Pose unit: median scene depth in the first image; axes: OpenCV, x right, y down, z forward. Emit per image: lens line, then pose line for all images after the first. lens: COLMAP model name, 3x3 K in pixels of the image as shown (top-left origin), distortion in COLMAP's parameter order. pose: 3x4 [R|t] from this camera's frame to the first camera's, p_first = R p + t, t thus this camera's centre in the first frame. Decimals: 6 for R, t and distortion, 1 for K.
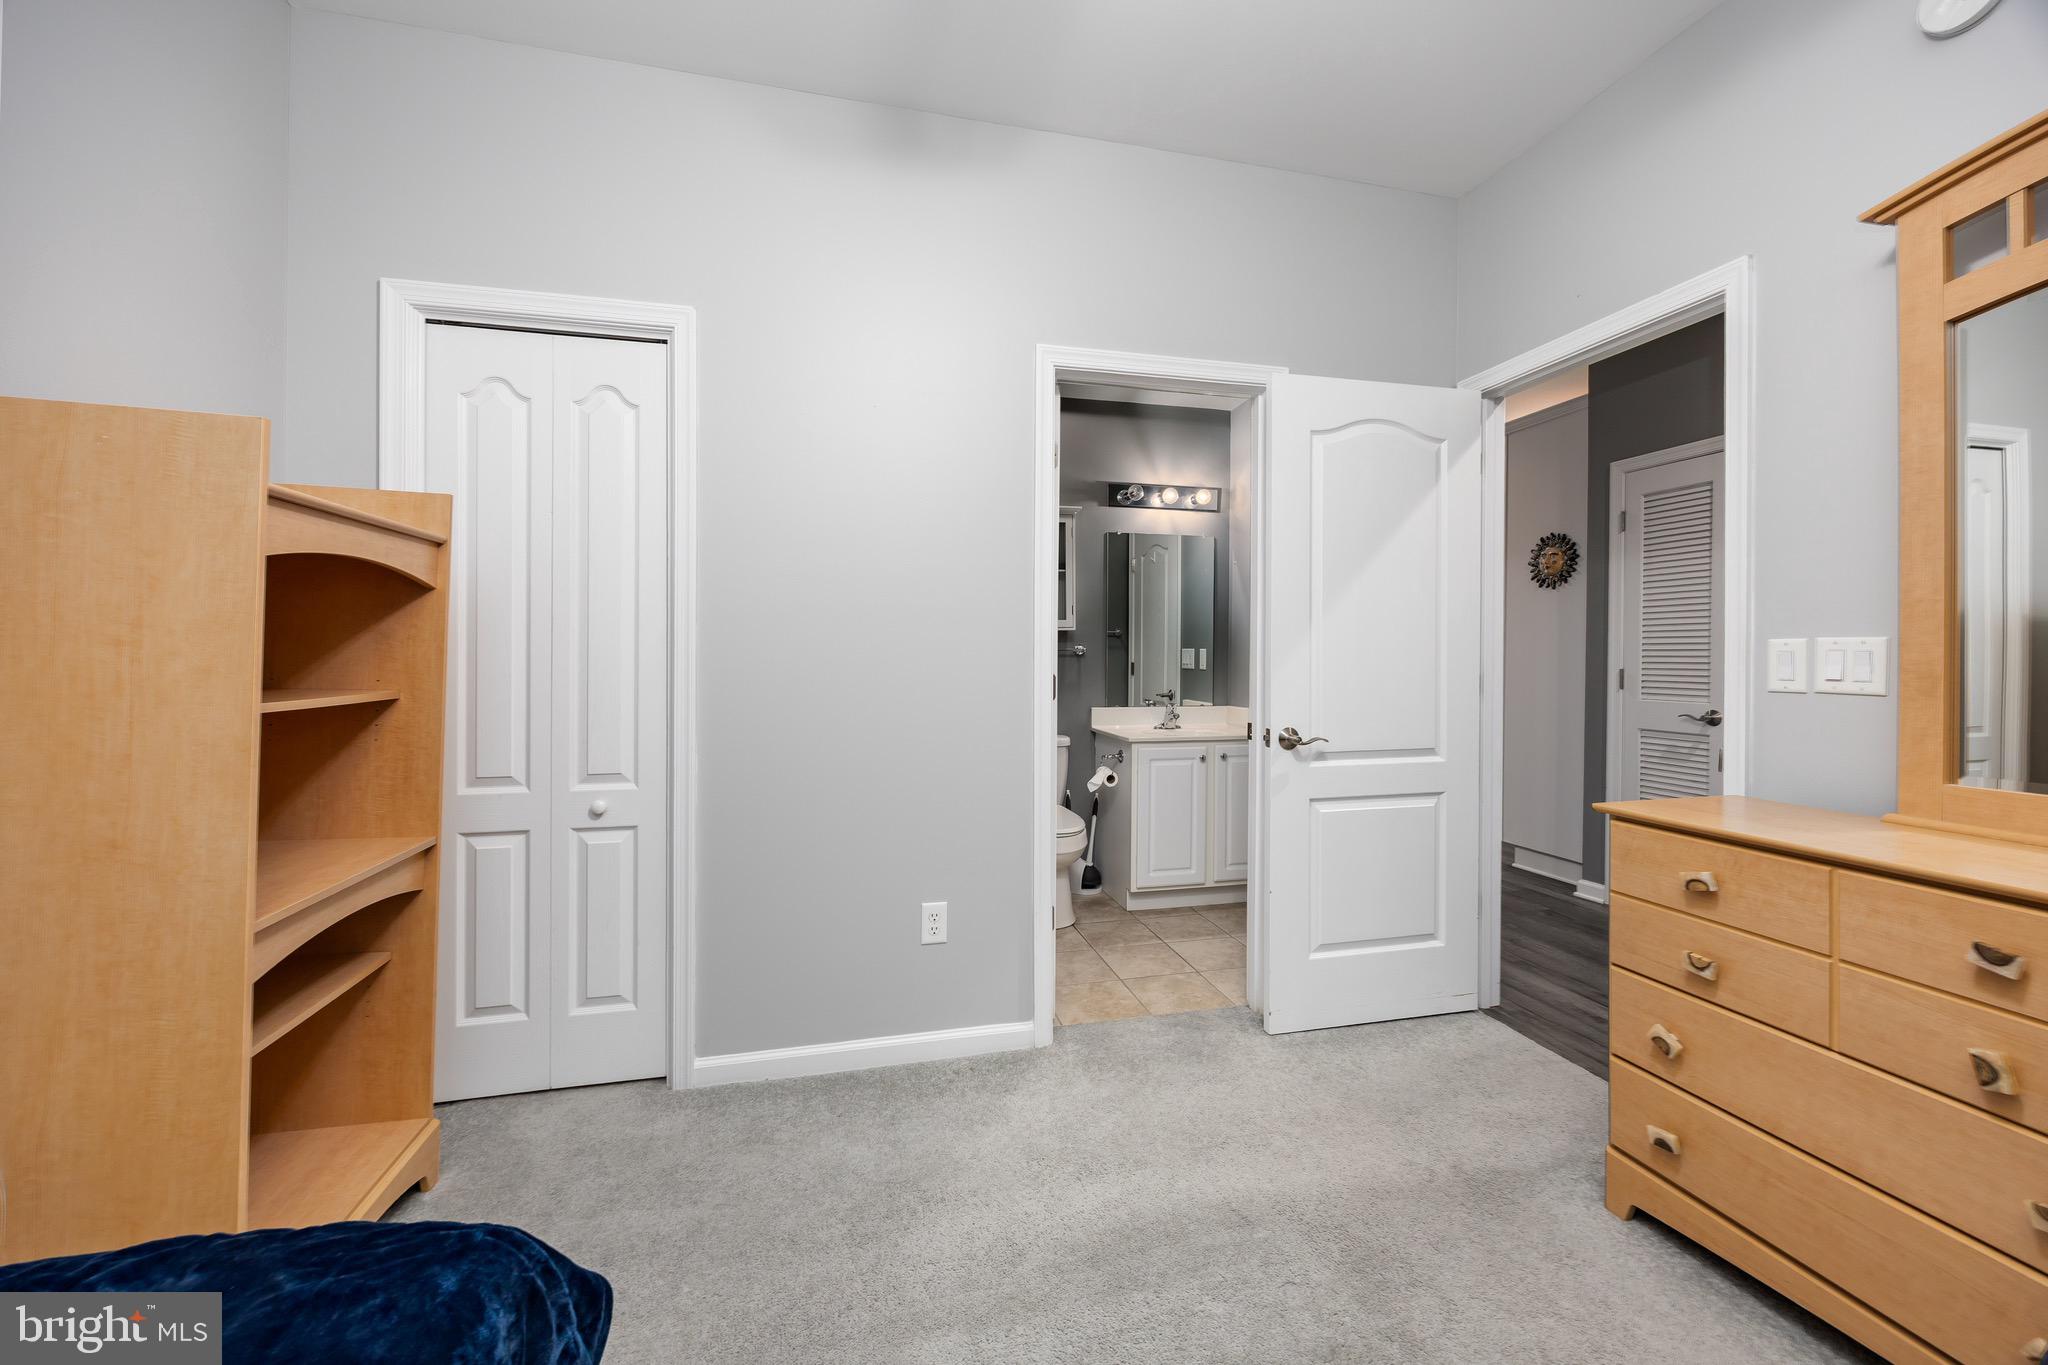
lens RADIAL K [[827.6, 0, 948.4], [0, 827.6, 657.4], [0, 0, 1]] dist [0.001553, 0.000072]
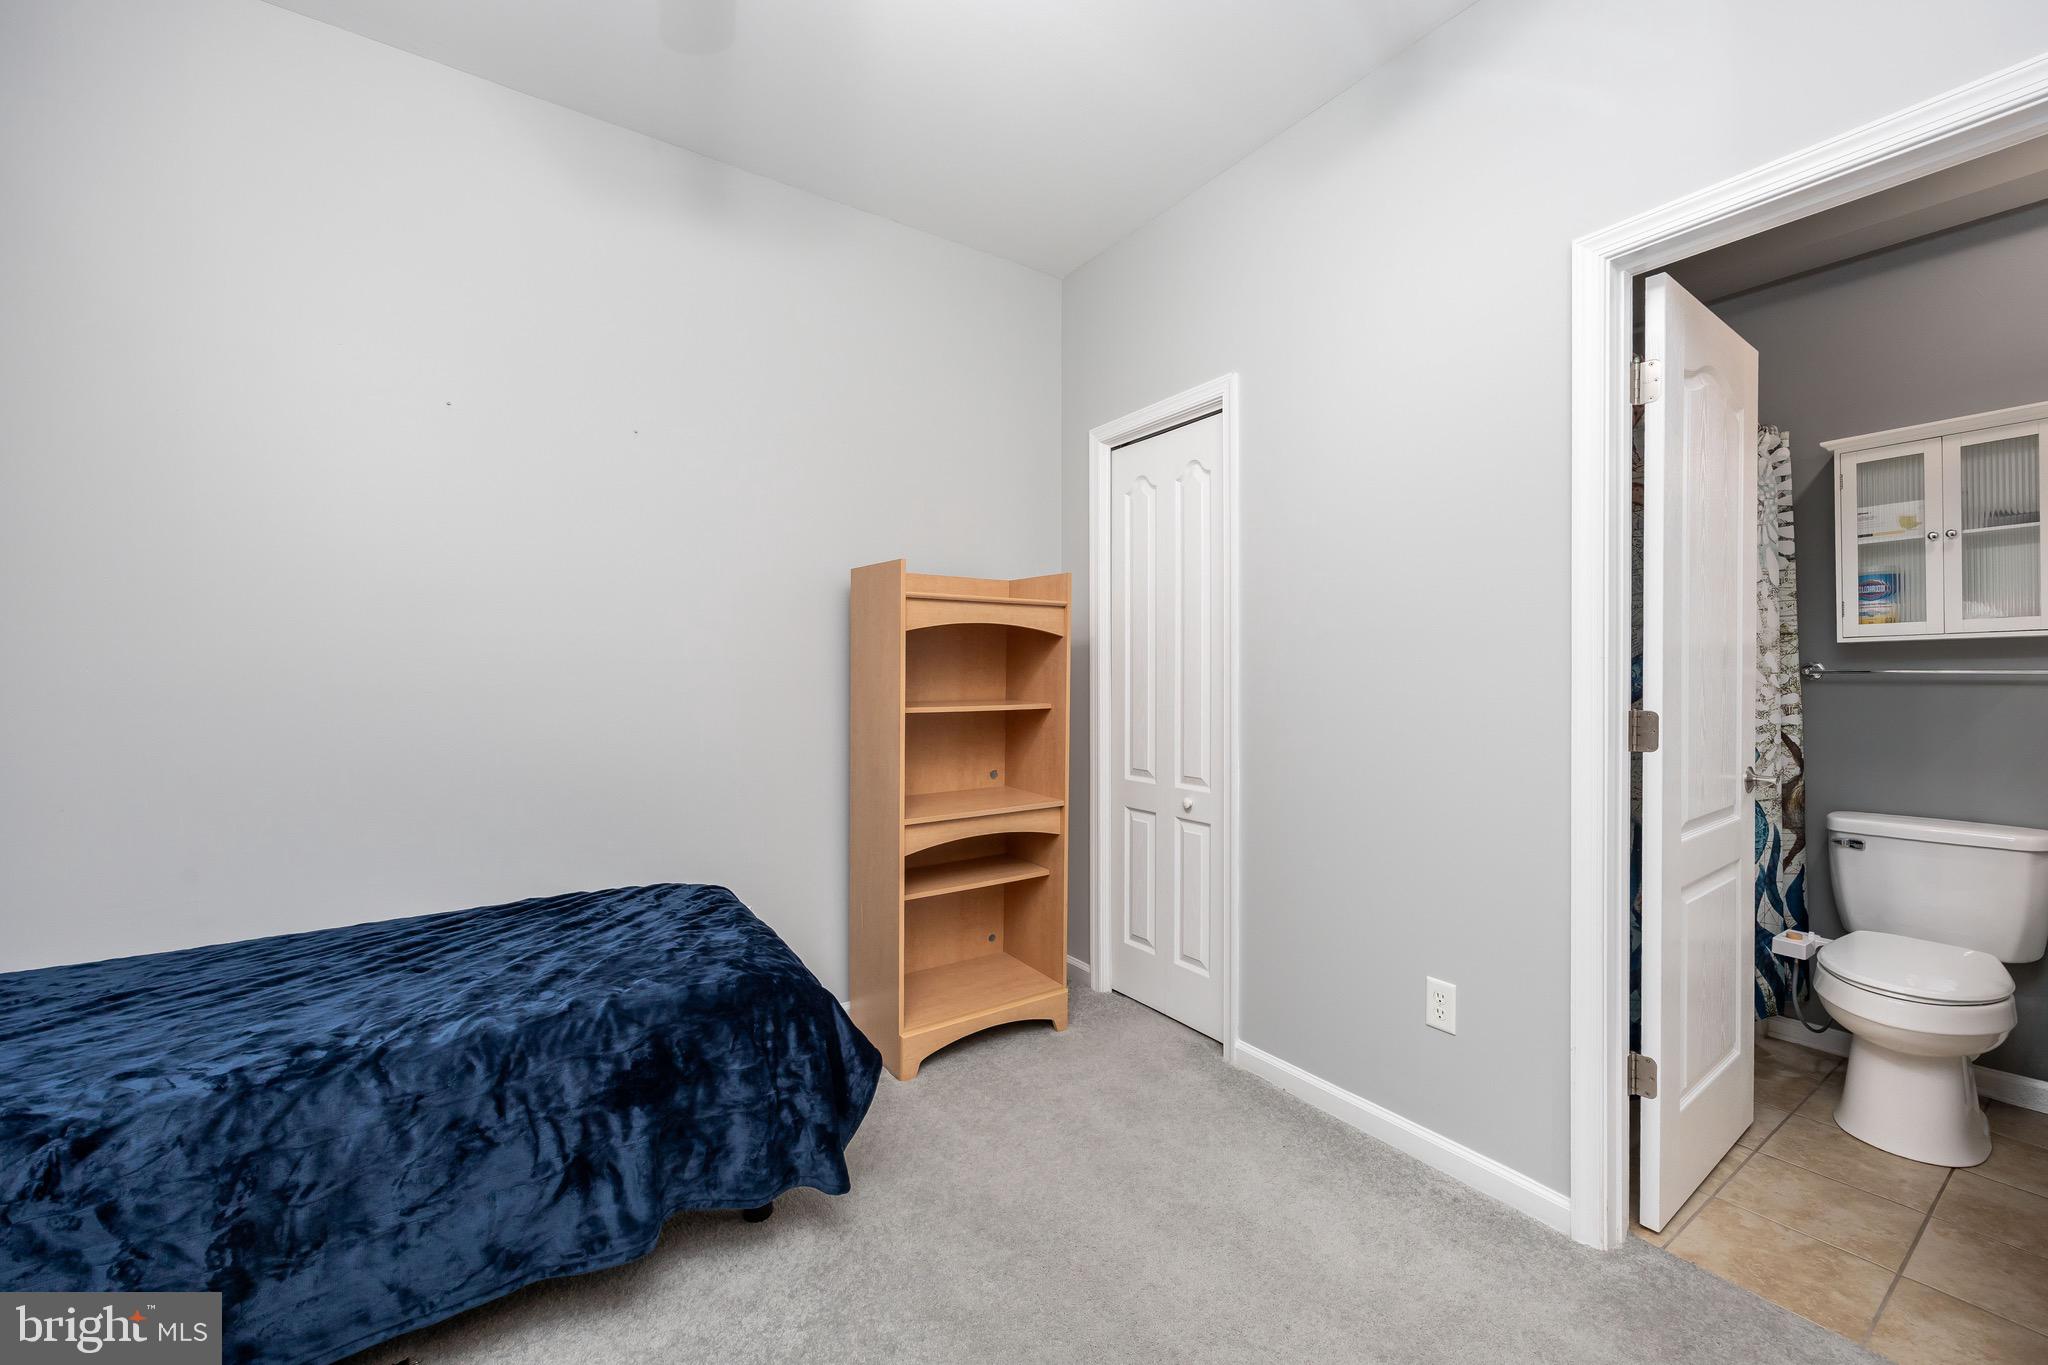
lens RADIAL K [[794.0, 0, 1023.9], [0, 794.0, 678.0], [0, 0, 1]] dist [-0.001163, -0.000710]
pose [[0.376934, 0.002280, -0.926237, 0.583496], [0.002175, 0.999992, 0.003347, -0.011272], [0.926238, -0.003276, 0.376926, 0.324752]]
